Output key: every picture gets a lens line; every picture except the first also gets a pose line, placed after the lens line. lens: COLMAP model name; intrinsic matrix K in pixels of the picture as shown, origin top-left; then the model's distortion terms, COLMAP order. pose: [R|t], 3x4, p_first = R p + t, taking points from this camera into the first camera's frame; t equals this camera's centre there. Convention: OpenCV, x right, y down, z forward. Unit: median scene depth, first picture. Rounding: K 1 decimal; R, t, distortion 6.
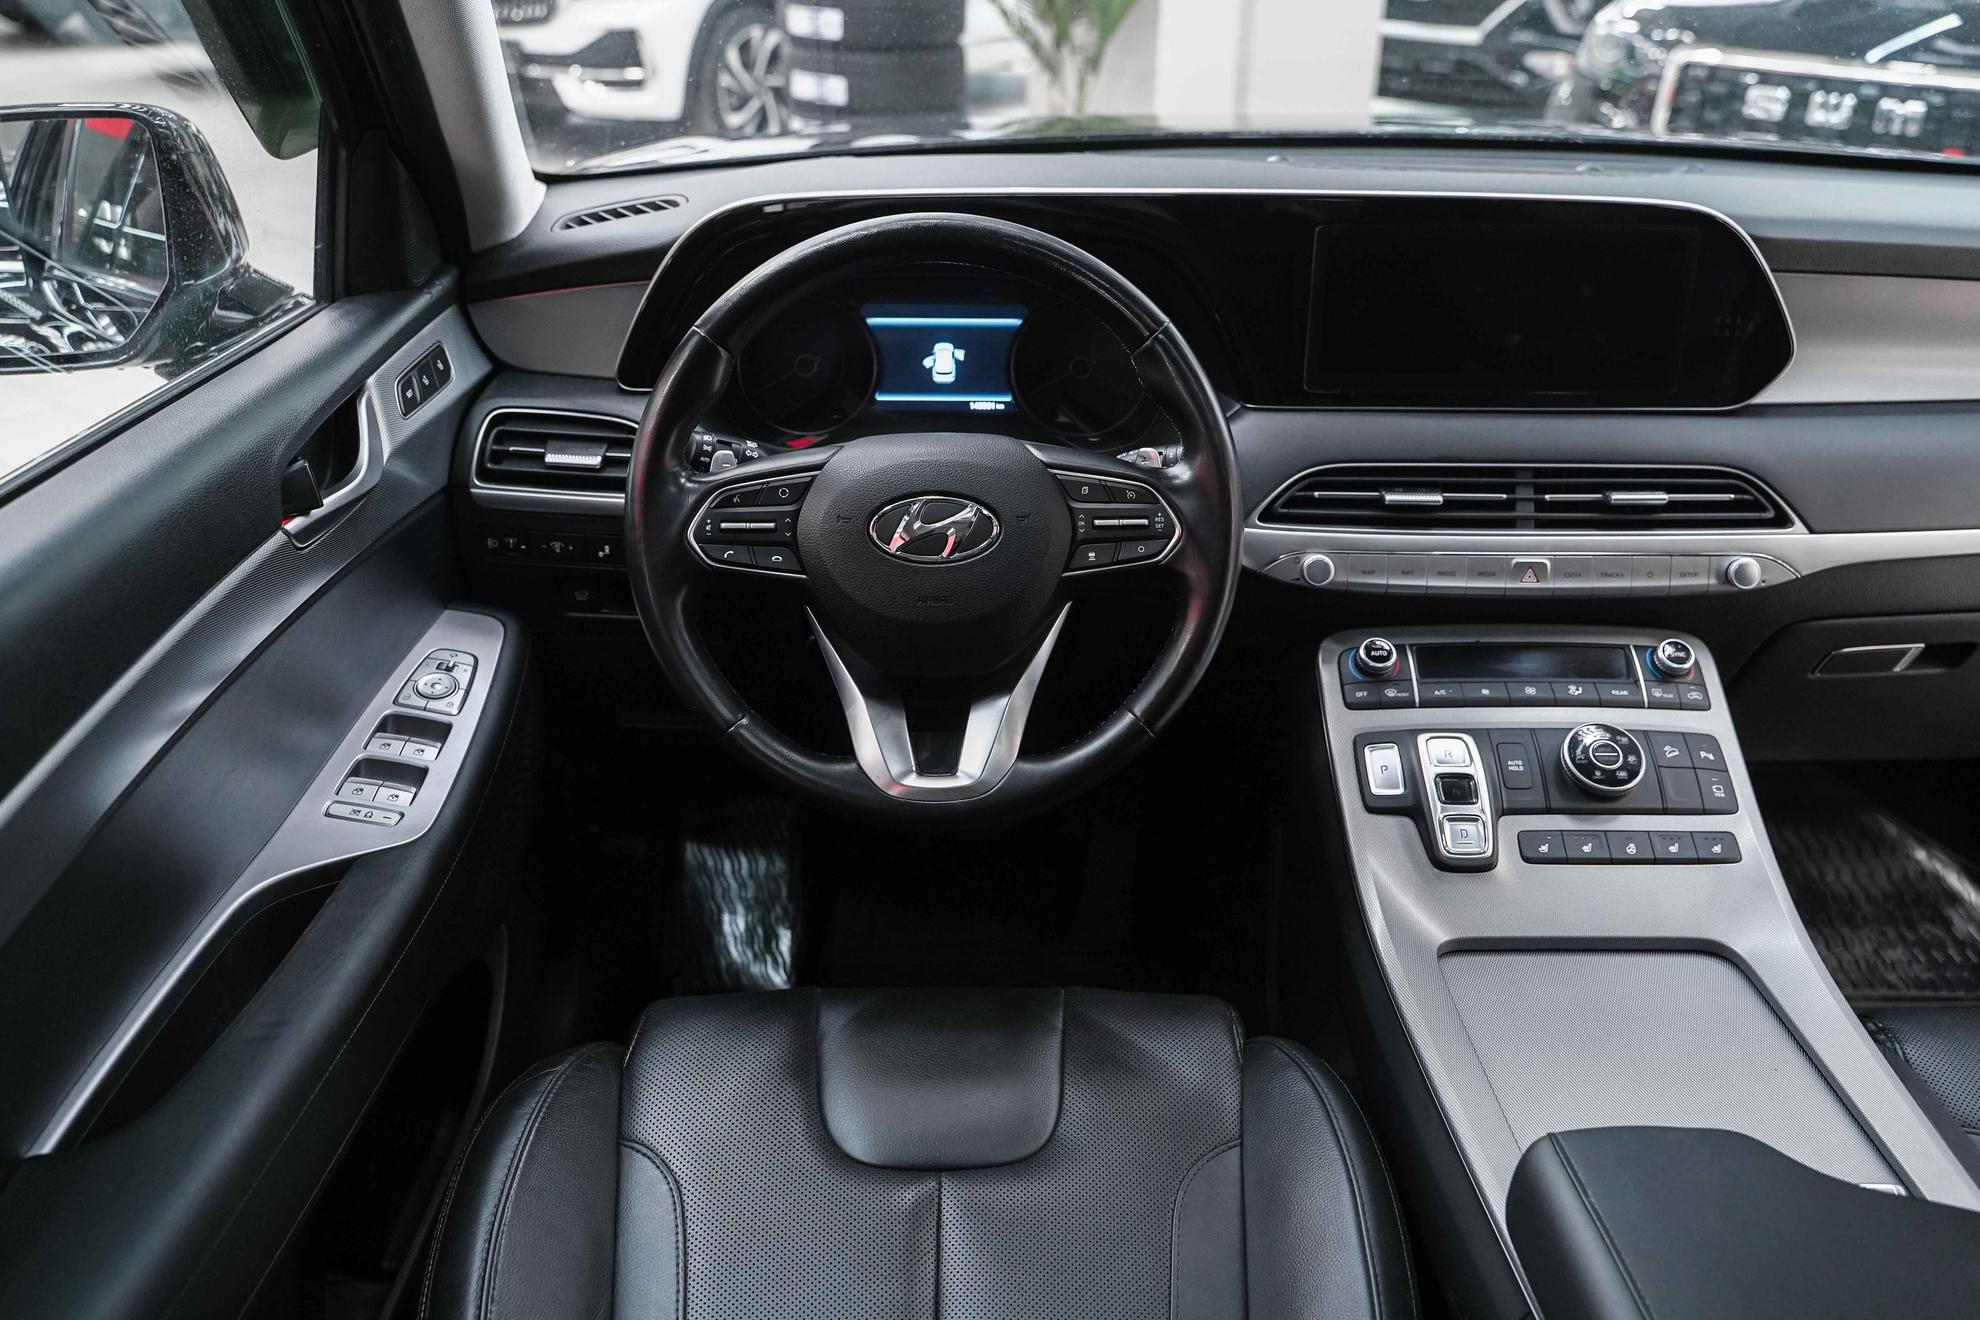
lens RADIAL K [[1605.7, 0, 987.0], [0, 1605.7, 659.5], [0, 0, 1]] dist [-0.004420, 0.002400]
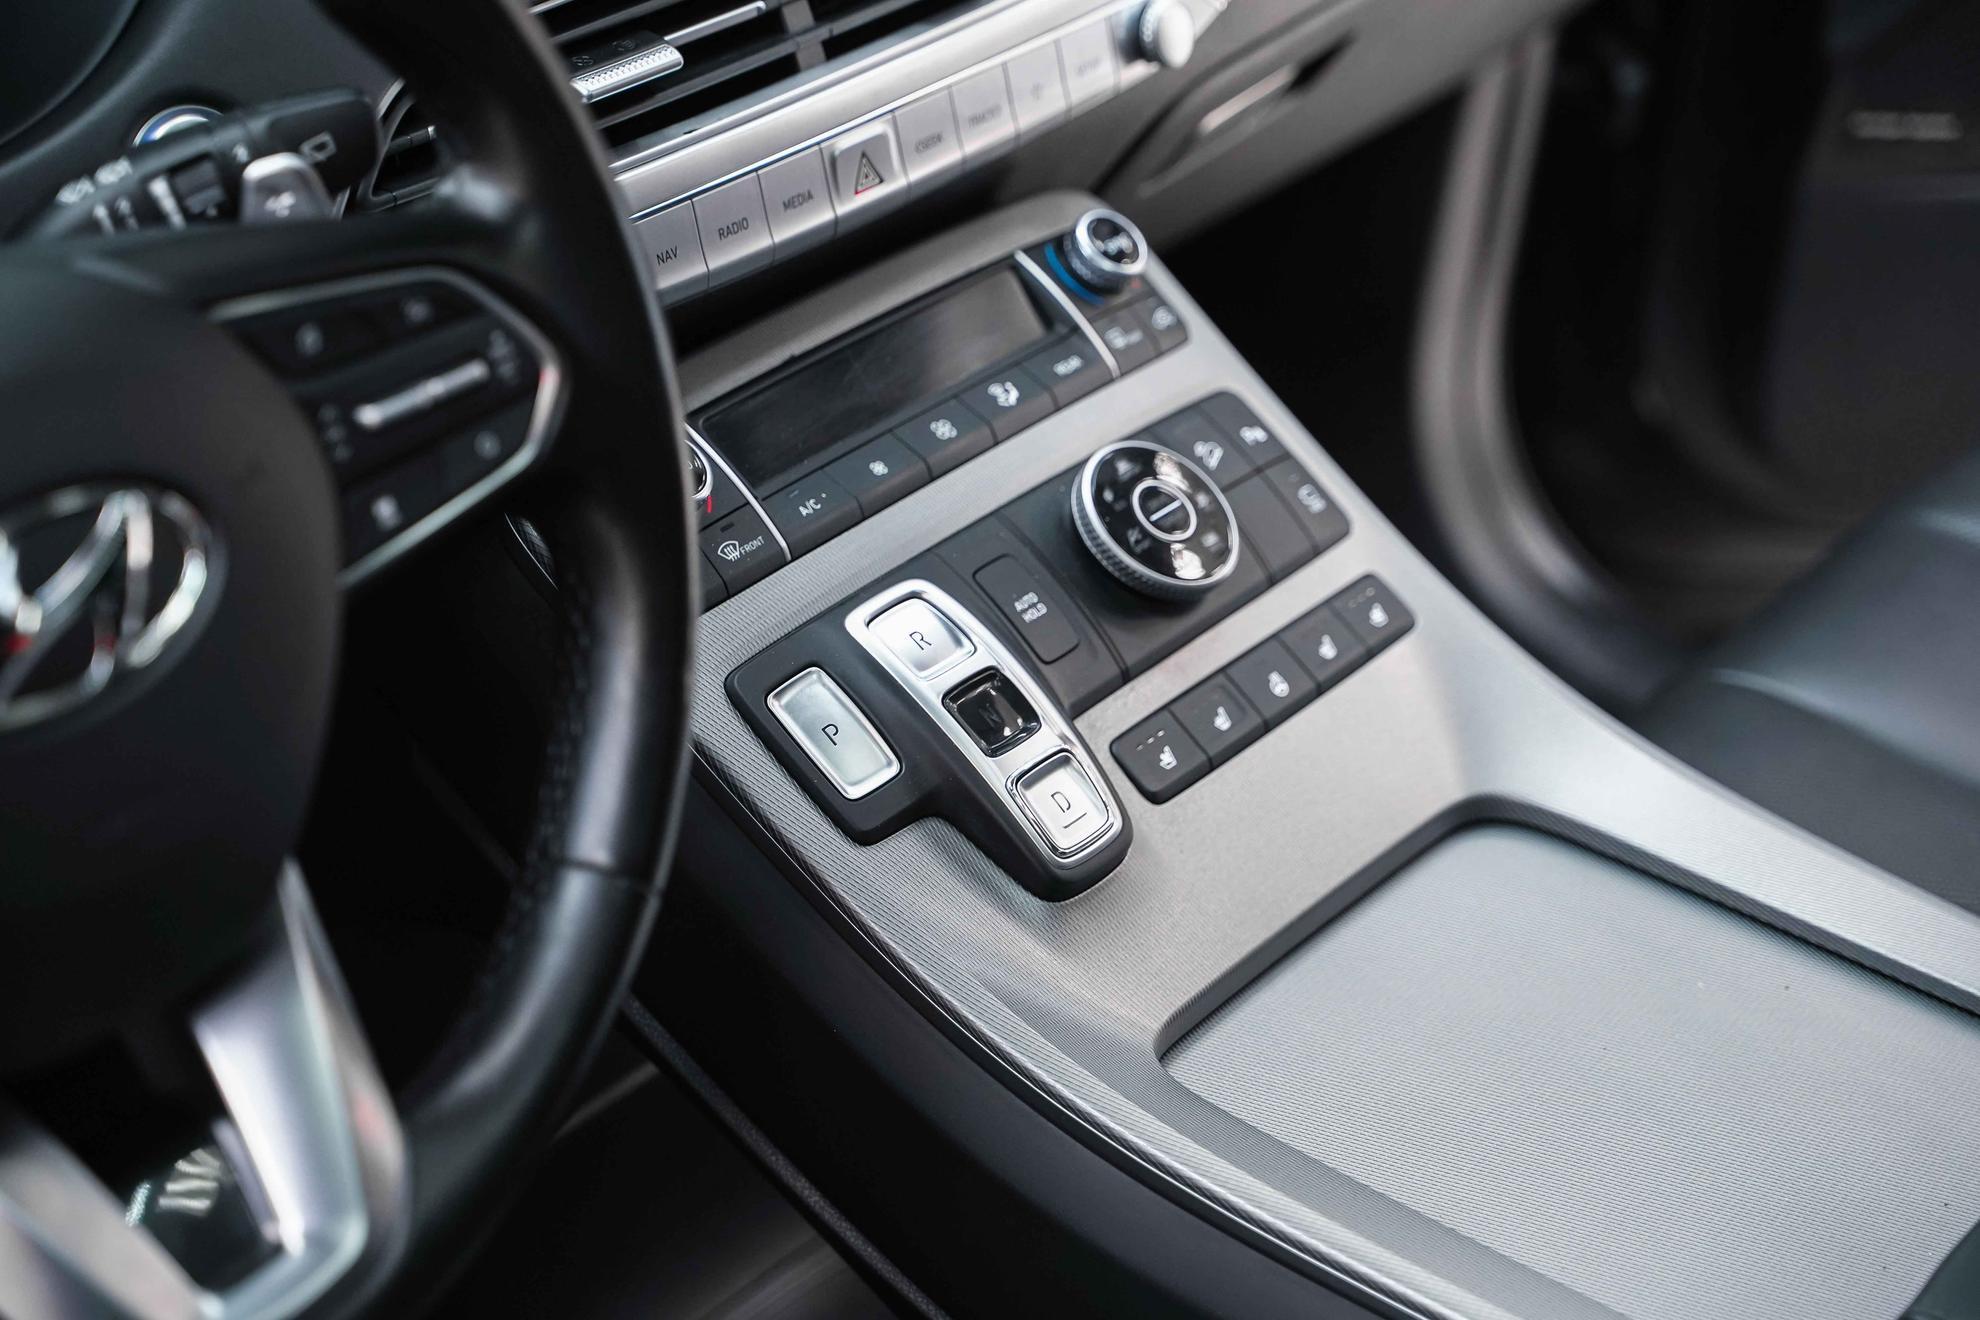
lens RADIAL K [[3992.3, 0, 992.0], [0, 3992.3, 660.2], [0, 0, 1]] dist [-0.054807, 0.000000]
pose [[0.612749, -0.377983, 0.694023, -0.406752], [0.270458, 0.925470, 0.265250, -0.197907], [-0.742557, 0.025173, 0.669309, 0.271063]]
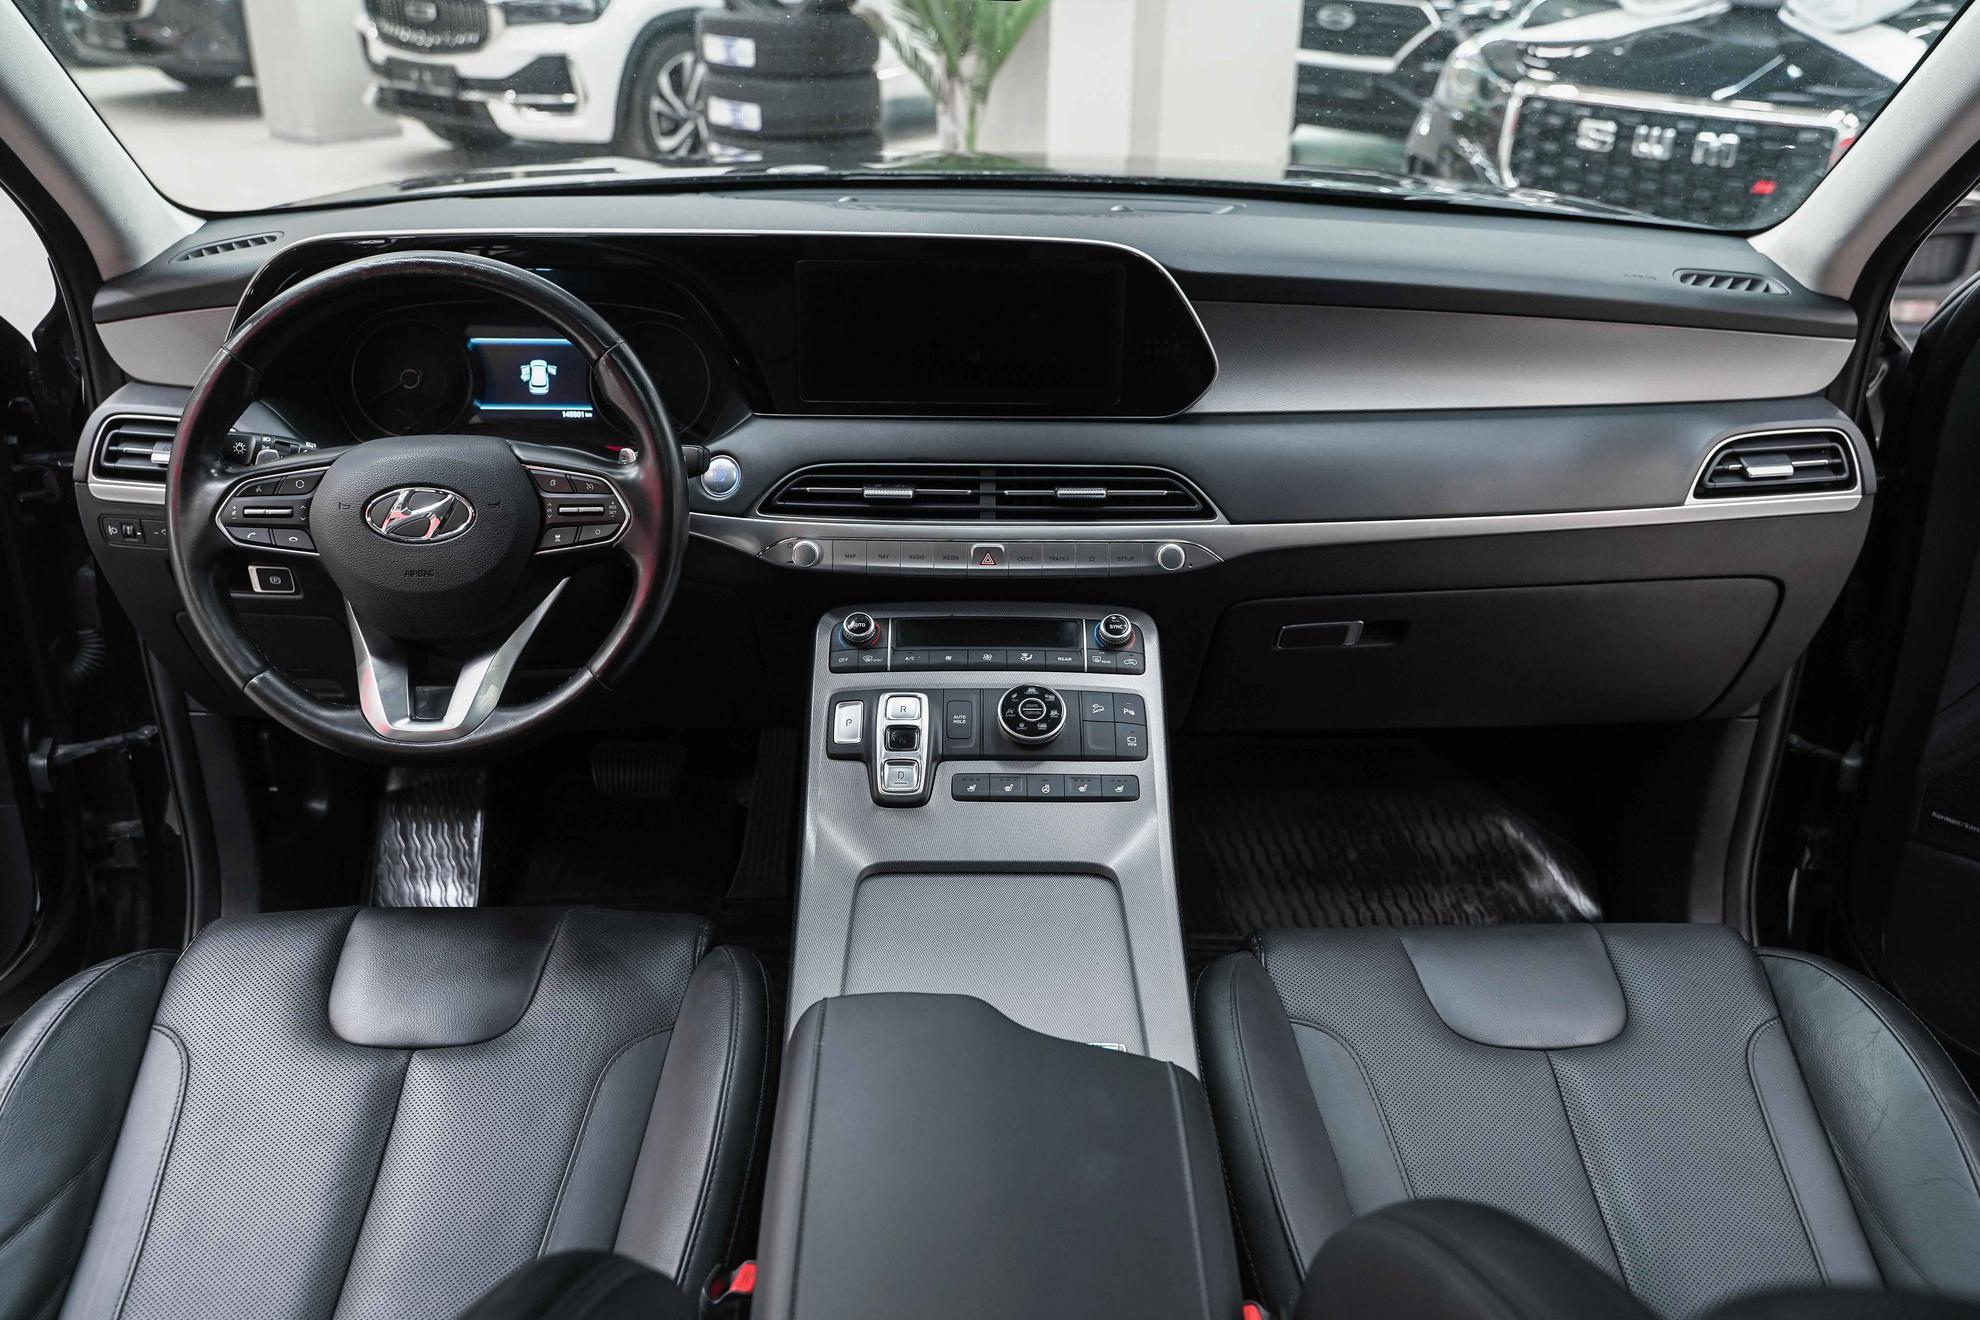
lens RADIAL K [[1605.7, 0, 1005.1], [0, 1605.7, 668.8], [0, 0, 1]] dist [-0.004420, 0.002400]
pose [[0.999973, 0.001385, 0.007278, 0.334668], [-0.001343, 0.999982, -0.005811, 0.033864], [-0.007286, 0.005801, 0.999957, -0.166954]]
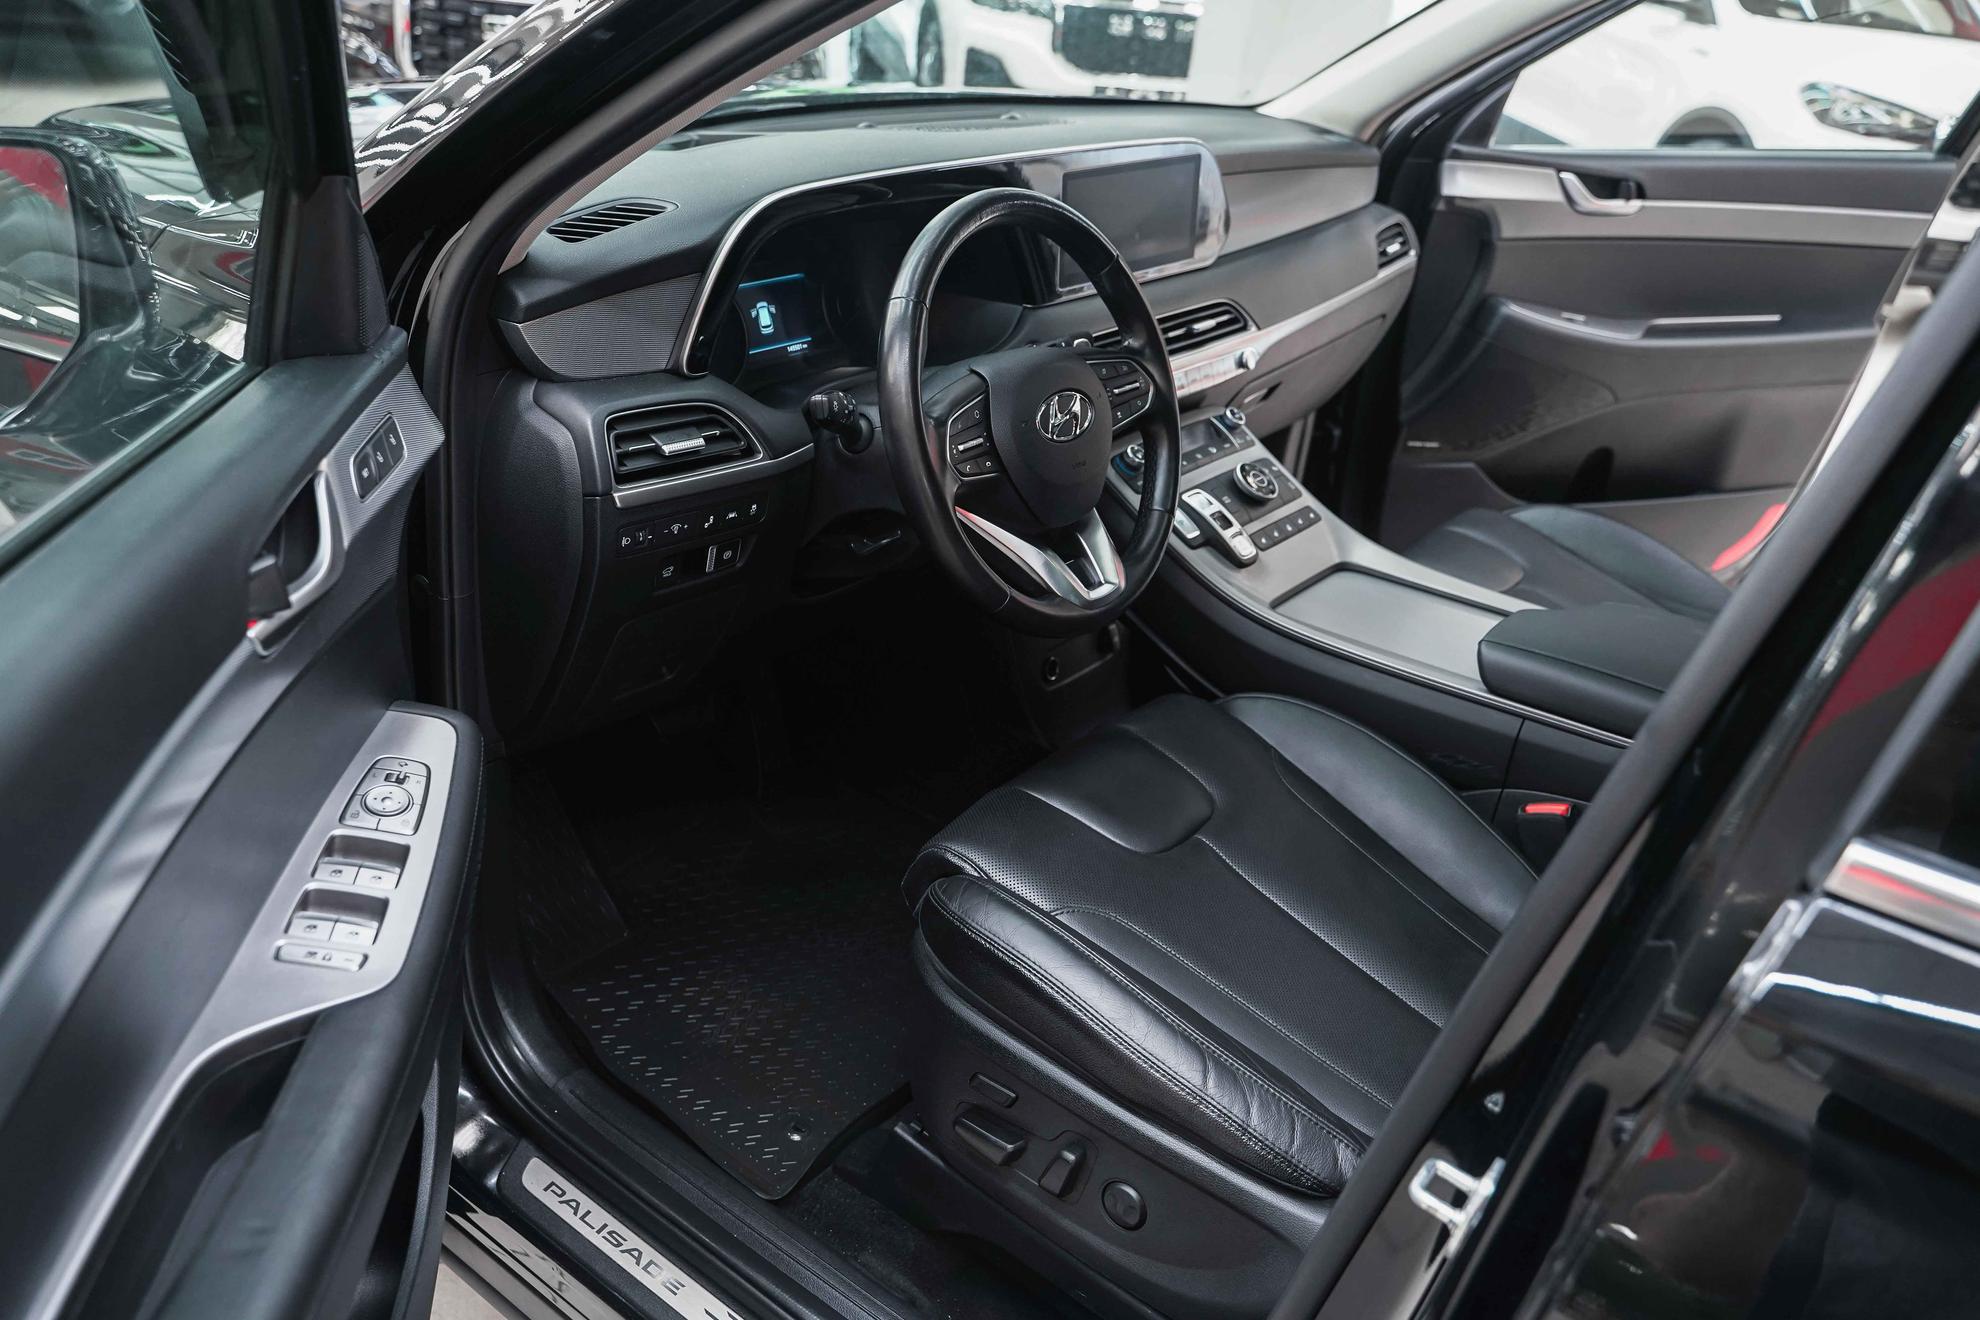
lens RADIAL K [[1605.7, 0, 996.1], [0, 1605.7, 667.8], [0, 0, 1]] dist [-0.004420, 0.002400]
pose [[0.605467, -0.313697, 0.731440, -0.981754], [0.269874, 0.945517, 0.182115, -0.122936], [-0.748717, 0.087132, 0.657138, 0.124210]]
